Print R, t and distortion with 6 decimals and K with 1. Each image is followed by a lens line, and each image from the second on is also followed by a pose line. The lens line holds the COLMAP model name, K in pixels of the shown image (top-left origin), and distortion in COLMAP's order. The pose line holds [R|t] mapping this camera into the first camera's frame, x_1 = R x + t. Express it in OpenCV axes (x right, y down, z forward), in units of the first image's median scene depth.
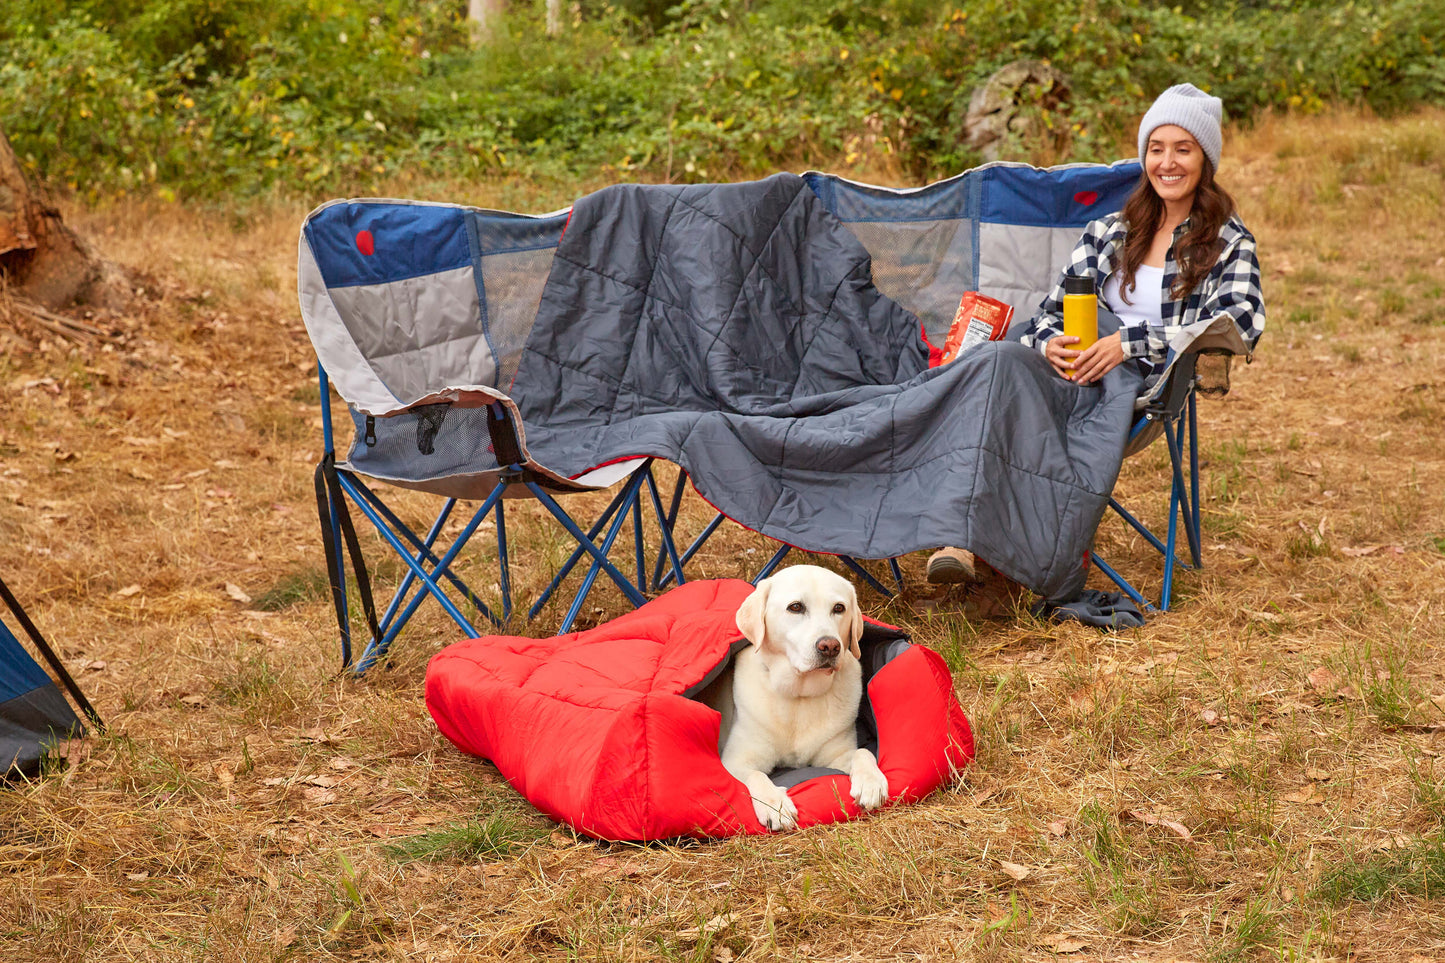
lens RADIAL K [[2849.1, 0, 777.5], [0, 2849.1, 506.3], [0, 0, 1]] dist [0.014178, 0.000000]
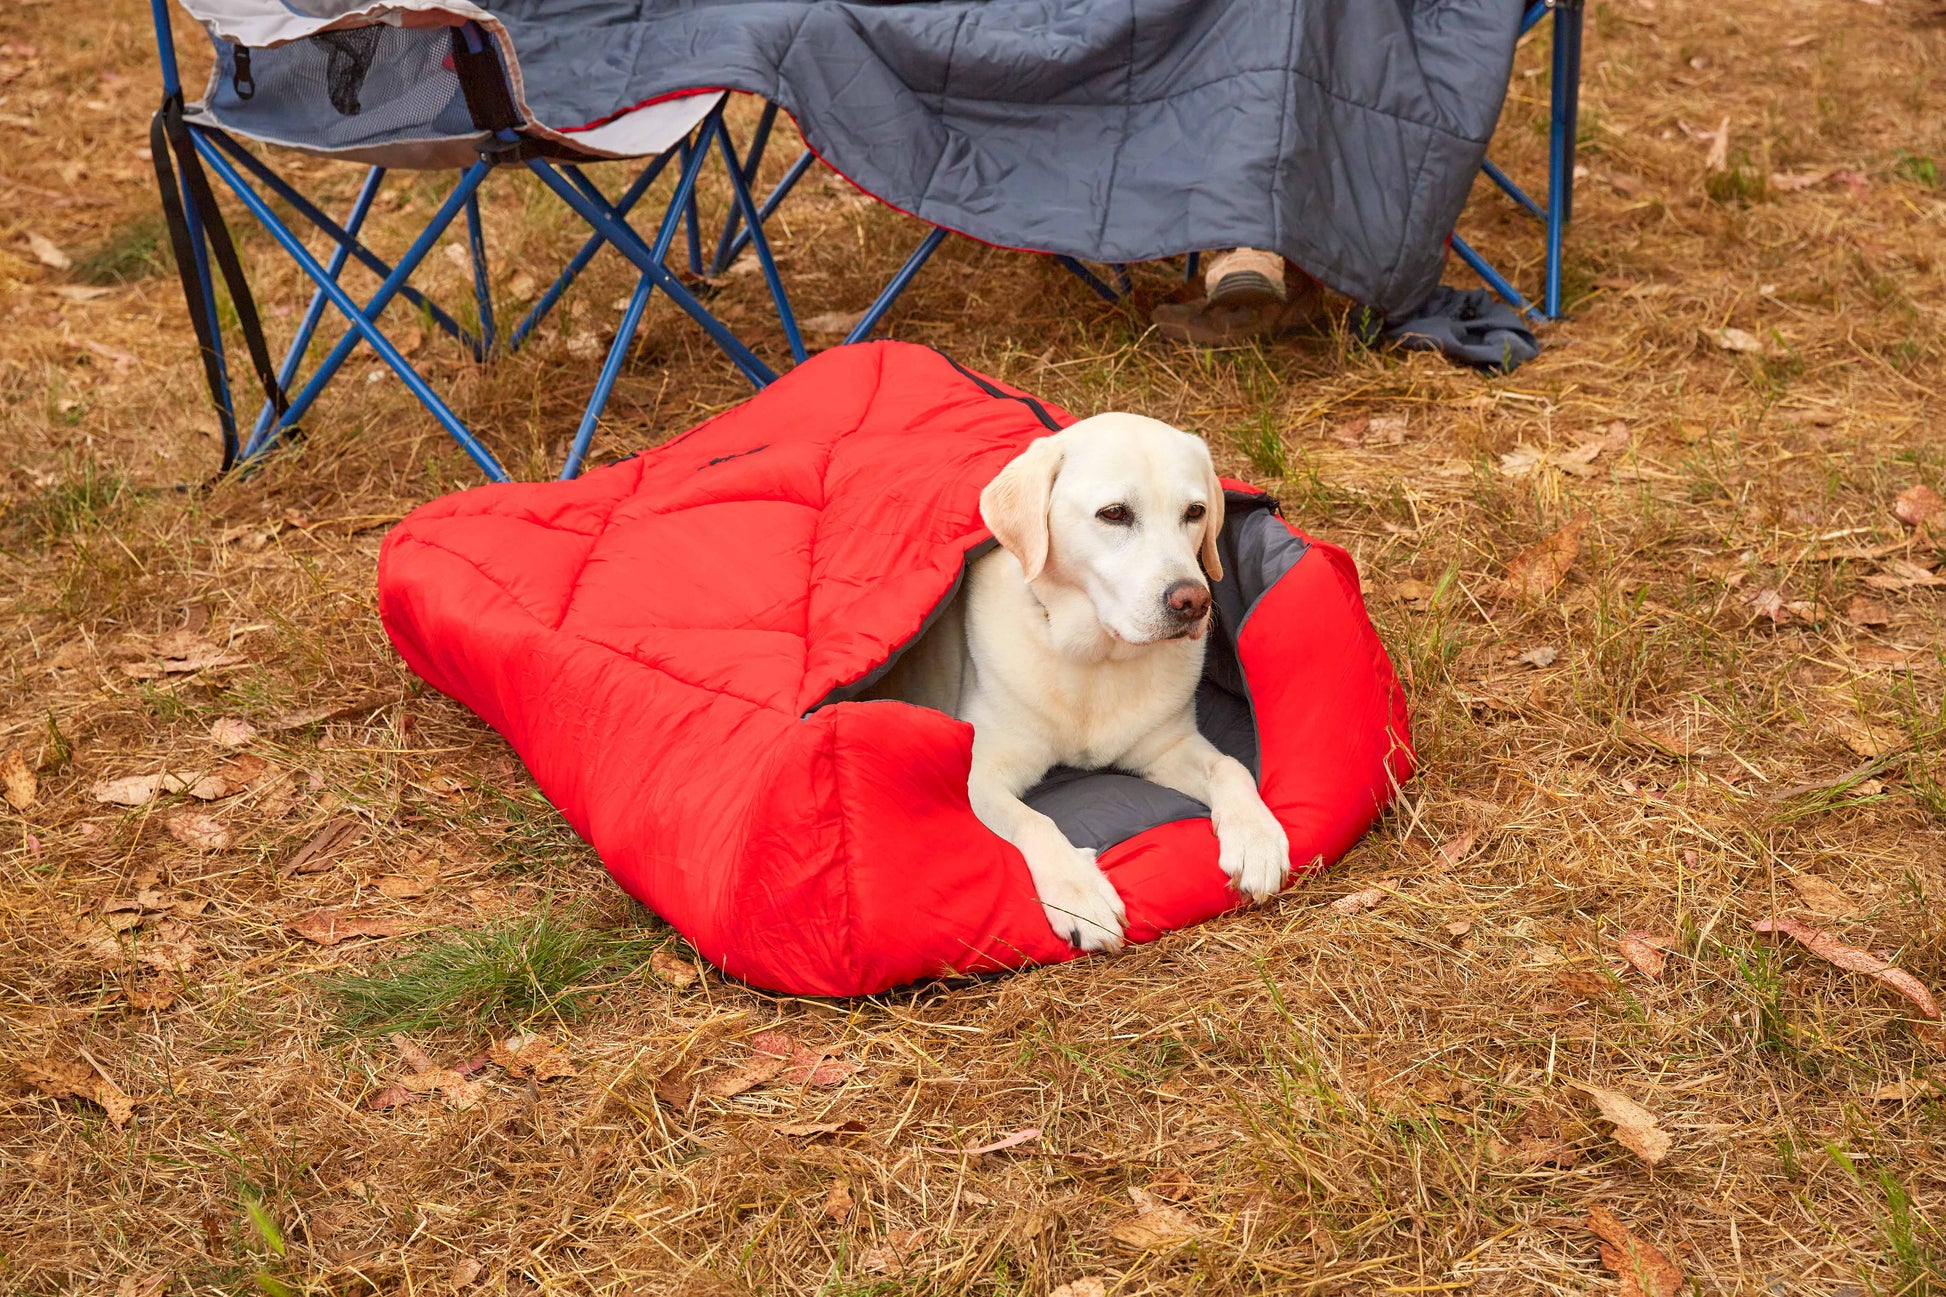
lens RADIAL K [[2979.4, 0, 962.1], [0, 2979.4, 672.9], [0, 0, 1]] dist [-0.013313, 0.000000]
pose [[0.995998, -0.032218, 0.083371, -0.054229], [0.009735, 0.966328, 0.257128, -0.061366], [-0.088848, -0.255287, 0.962774, 0.391473]]
